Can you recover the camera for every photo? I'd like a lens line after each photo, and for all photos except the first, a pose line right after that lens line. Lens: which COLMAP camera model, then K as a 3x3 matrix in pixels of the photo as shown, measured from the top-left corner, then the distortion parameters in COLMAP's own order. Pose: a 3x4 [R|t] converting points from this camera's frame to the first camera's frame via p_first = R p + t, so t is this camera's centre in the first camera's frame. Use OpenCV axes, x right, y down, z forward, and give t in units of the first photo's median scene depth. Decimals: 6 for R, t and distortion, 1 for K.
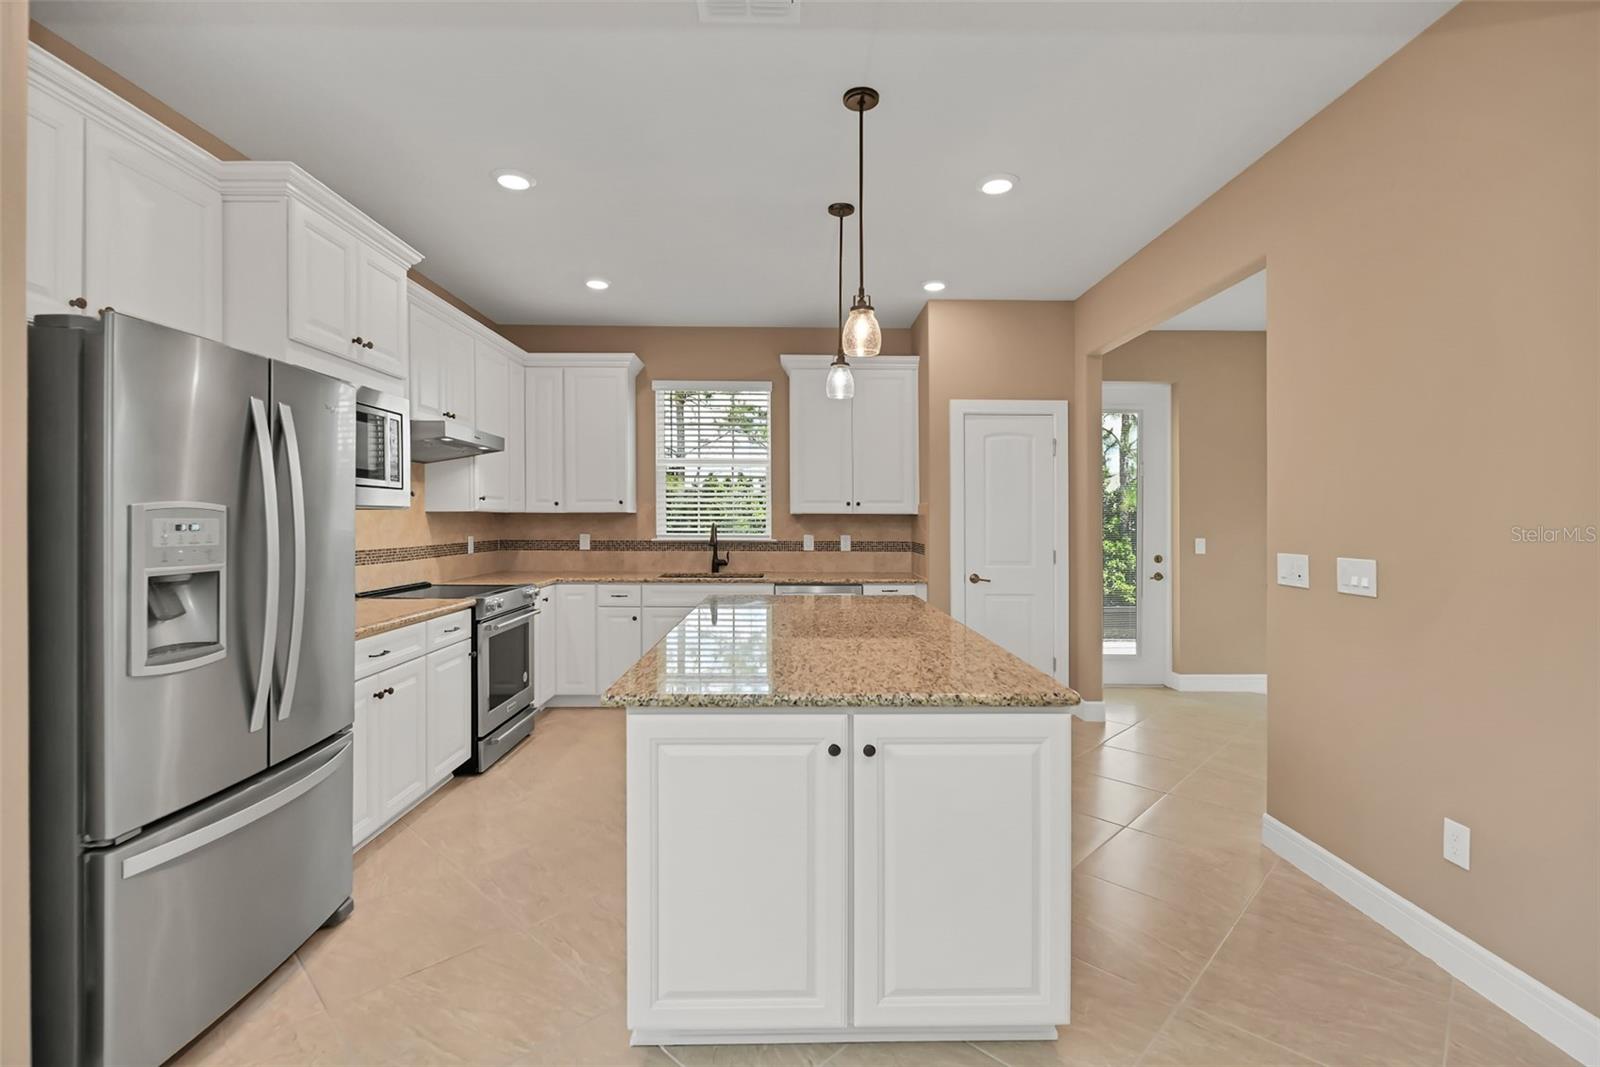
lens RADIAL K [[729.0, 0, 800.0], [0, 729.0, 520.8], [0, 0, 1]] dist [0.000655, 0.000160]
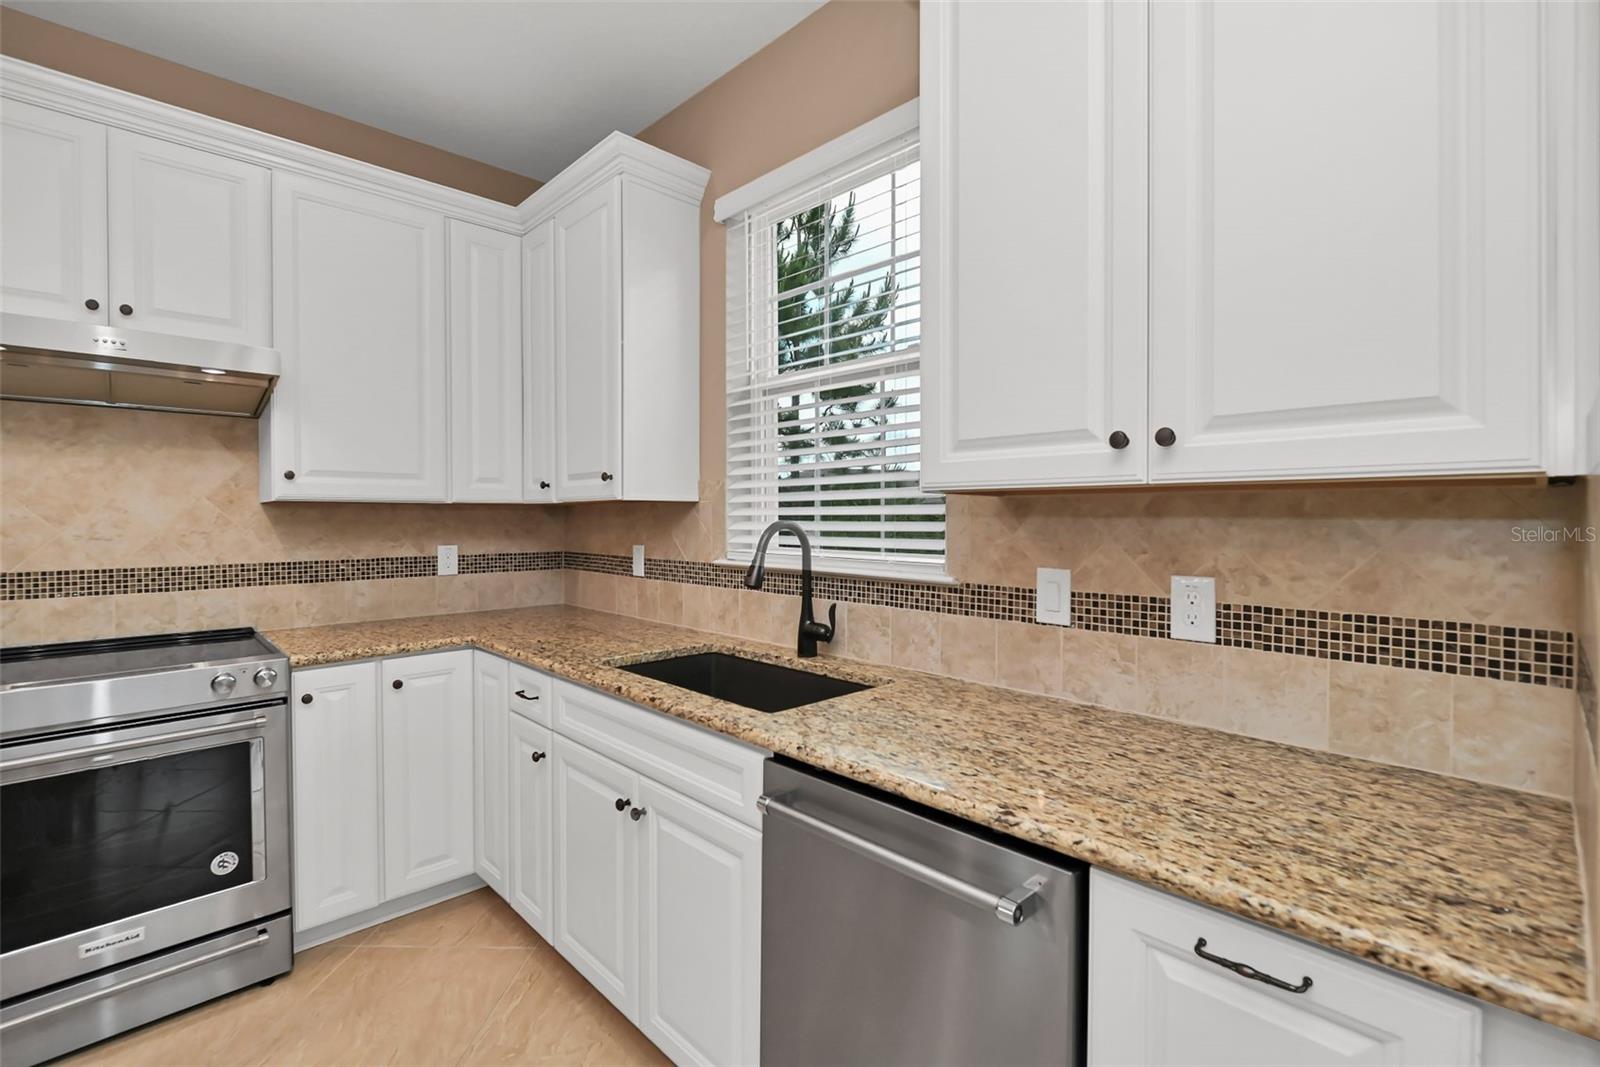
lens RADIAL K [[713.6, 0, 813.1], [0, 713.6, 517.4], [0, 0, 1]] dist [-0.001922, -0.000625]
pose [[0.686508, -0.002122, -0.727119, 0.158843], [0.000900, 0.999997, -0.002069, 0.000247], [0.727122, 0.000766, 0.686508, 0.784914]]
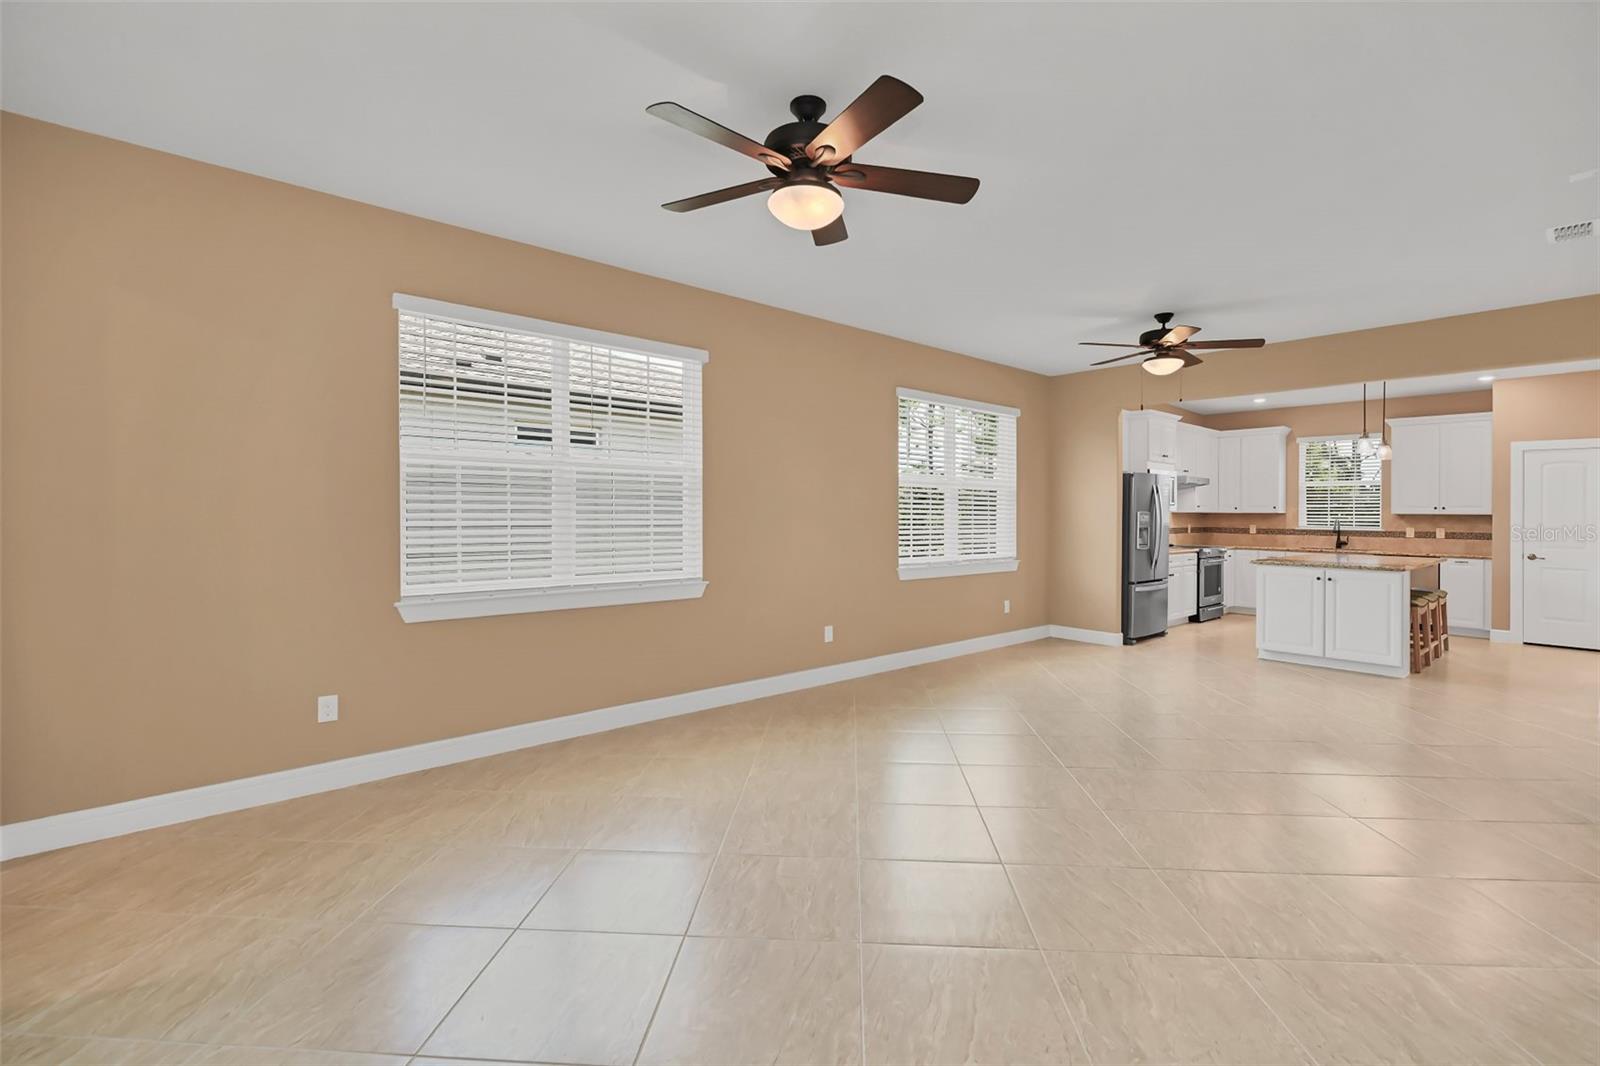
lens RADIAL K [[745.2, 0, 798.8], [0, 745.2, 515.6], [0, 0, 1]] dist [-0.002327, -0.001375]
pose [[0.659508, 0.006785, -0.751667, 0.371842], [-0.010512, 0.999945, -0.000197, 0.007898], [0.751624, 0.008031, 0.659543, -1.131684]]
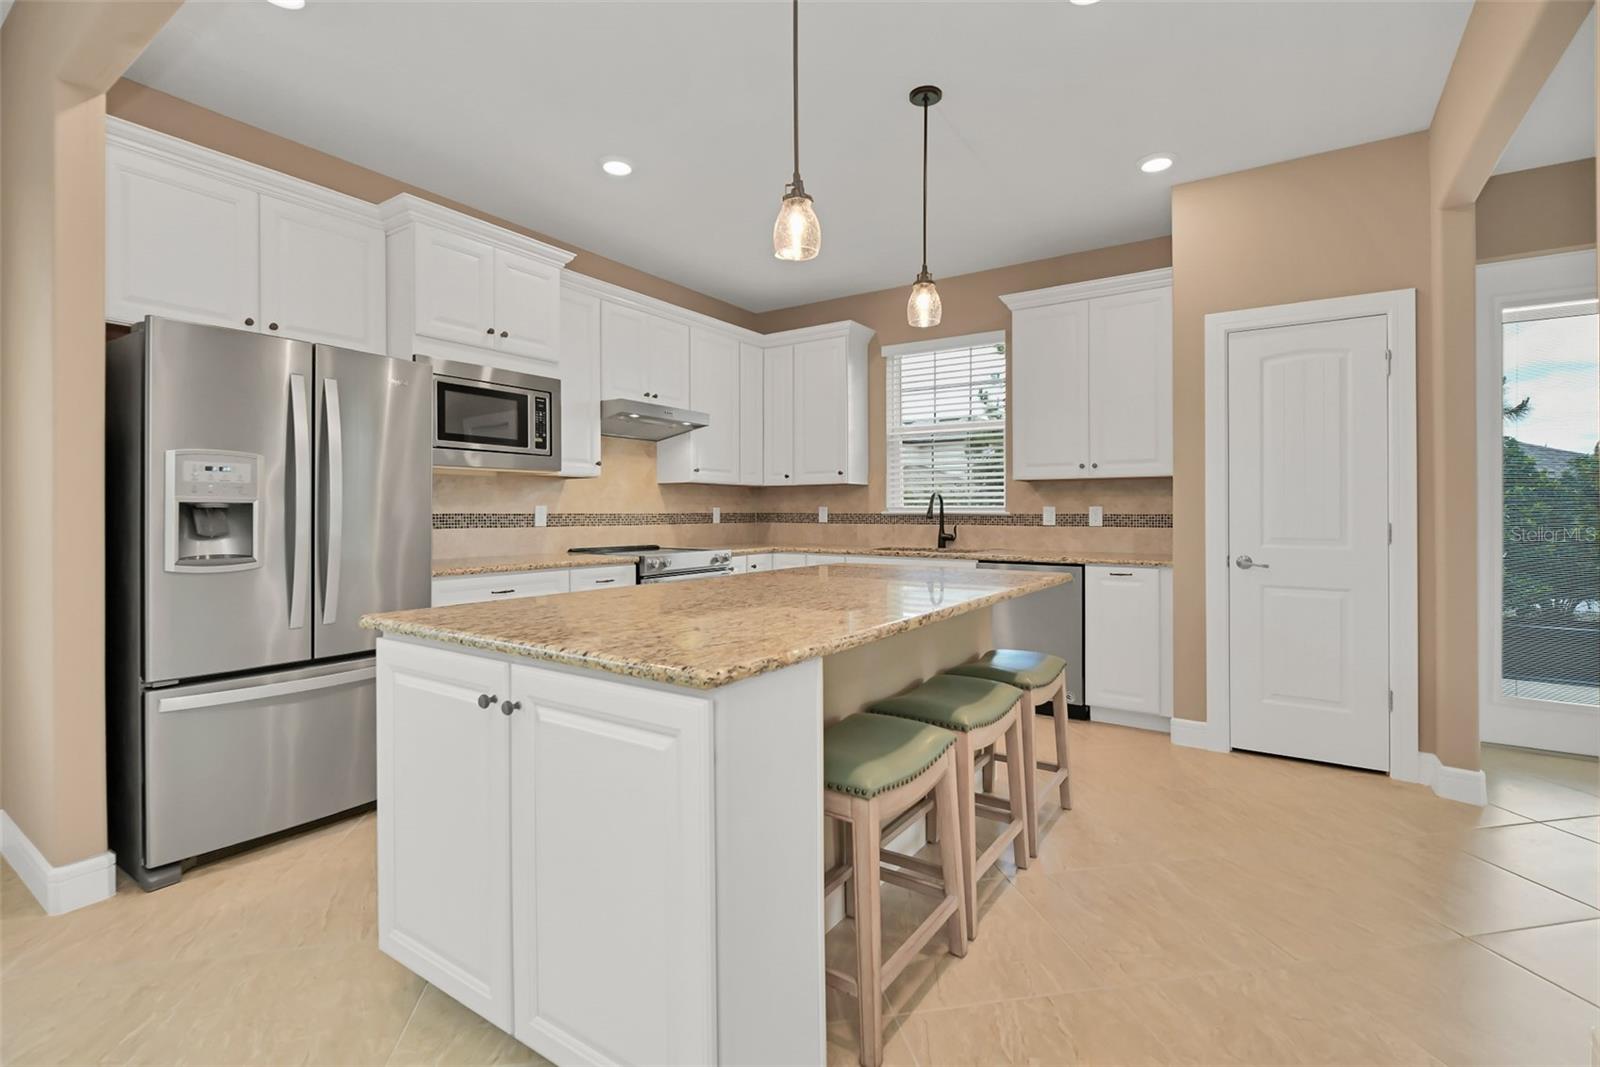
lens RADIAL K [[726.3, 0, 803.2], [0, 726.3, 513.8], [0, 0, 1]] dist [-0.007961, -0.000304]
pose [[0.818976, -0.001140, -0.573826, 0.273103], [-0.000137, 0.999998, -0.002181, 0.031373], [0.573828, 0.001865, 0.818974, 0.168290]]
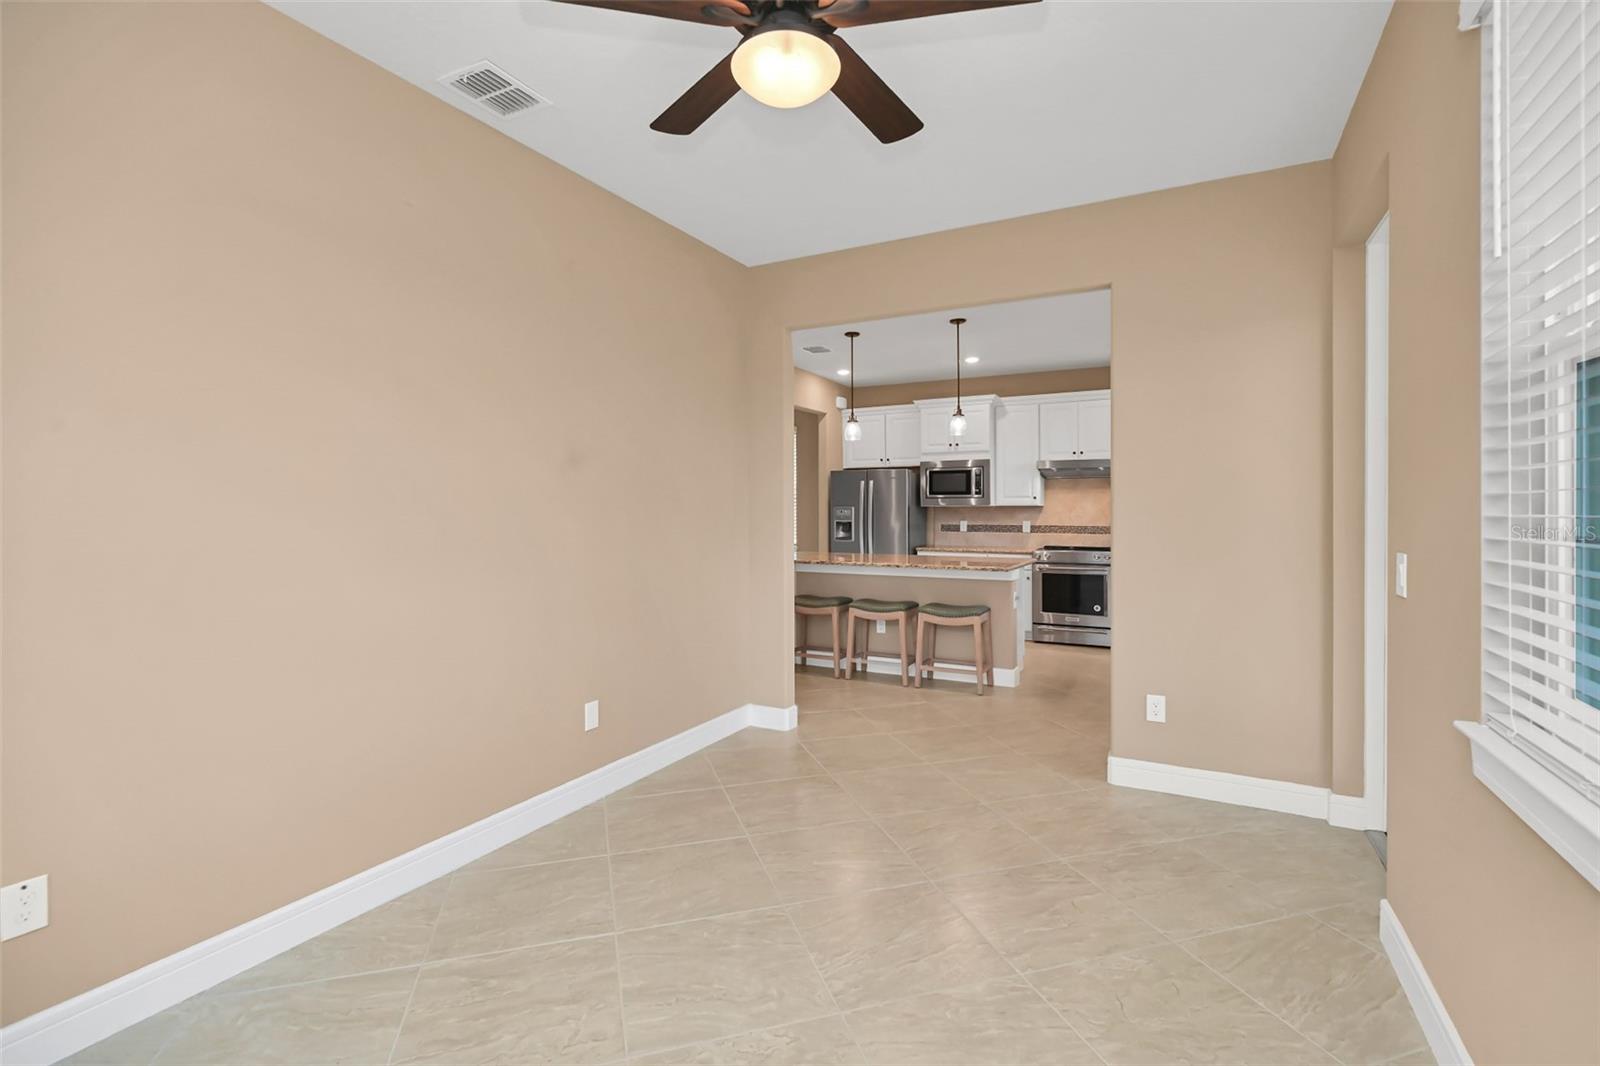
lens RADIAL K [[726.7, 0, 806.5], [0, 726.7, 506.6], [0, 0, 1]] dist [-0.000018, -0.000421]
pose [[-0.479418, -0.007813, -0.877552, 1.097102], [-0.006677, 0.999964, -0.005255, 0.001686], [0.877561, 0.003340, -0.479453, 0.981803]]
